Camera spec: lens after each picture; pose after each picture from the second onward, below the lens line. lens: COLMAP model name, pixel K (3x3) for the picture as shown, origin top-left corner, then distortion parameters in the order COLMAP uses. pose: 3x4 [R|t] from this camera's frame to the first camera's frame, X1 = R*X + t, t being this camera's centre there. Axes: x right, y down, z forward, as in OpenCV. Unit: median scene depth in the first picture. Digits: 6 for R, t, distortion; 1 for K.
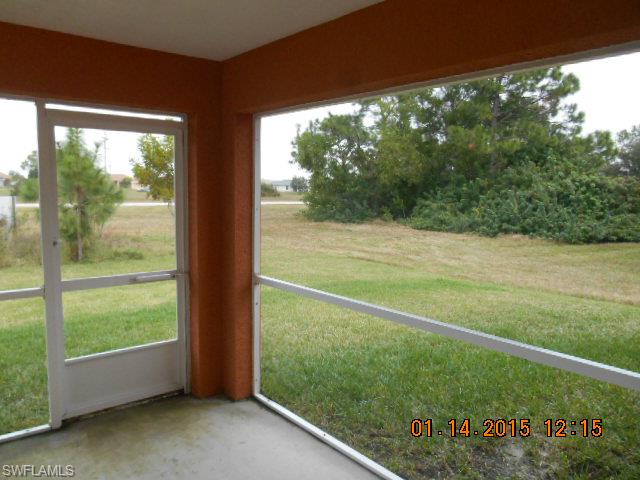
lens RADIAL K [[492.8, 0, 320.0], [0, 492.8, 240.0], [0, 0, 1]] dist [-0.017865, 0.006699]
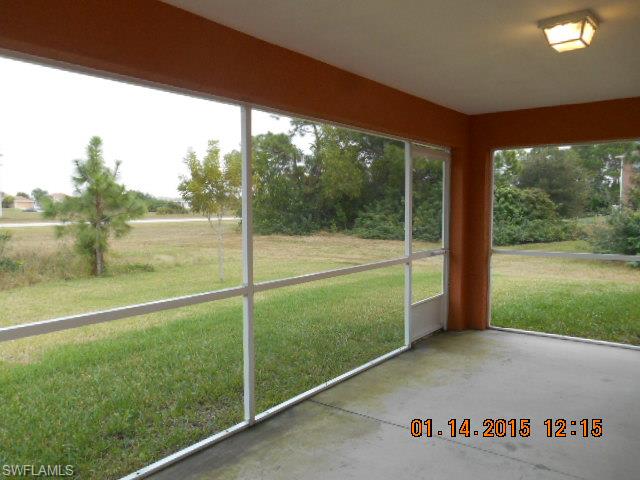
lens RADIAL K [[492.8, 0, 320.0], [0, 492.8, 240.0], [0, 0, 1]] dist [-0.017865, 0.006699]
pose [[0.976812, -0.032810, 0.211570, -0.146922], [0.039631, 0.998820, -0.028083, 0.009451], [-0.210398, 0.035816, 0.976959, -0.062486]]
